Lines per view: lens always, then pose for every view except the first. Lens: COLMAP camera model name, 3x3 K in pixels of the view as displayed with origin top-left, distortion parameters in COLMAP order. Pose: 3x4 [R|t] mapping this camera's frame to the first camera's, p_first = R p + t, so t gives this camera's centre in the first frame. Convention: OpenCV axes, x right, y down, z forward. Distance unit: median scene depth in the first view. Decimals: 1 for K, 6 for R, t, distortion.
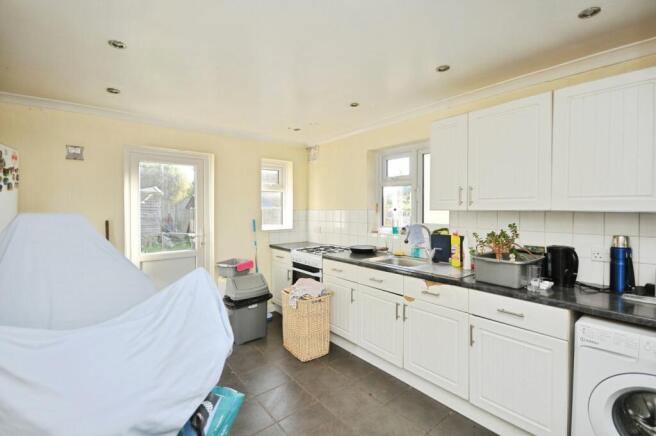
lens RADIAL K [[288.7, 0, 328.8], [0, 288.7, 207.9], [0, 0, 1]] dist [0.000092, -0.006572]
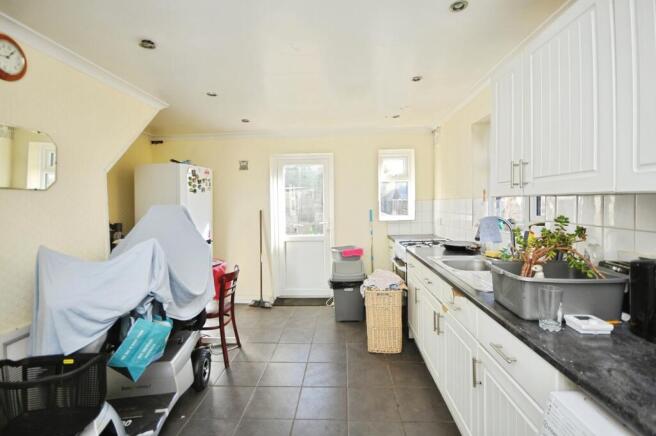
lens RADIAL K [[291.8, 0, 327.6], [0, 291.8, 202.7], [0, 0, 1]] dist [-0.000540, -0.000145]
pose [[0.746126, -0.014202, -0.665654, 0.457507], [0.022992, 0.999726, 0.004443, 0.007860], [0.665408, -0.018620, 0.746247, 0.148405]]
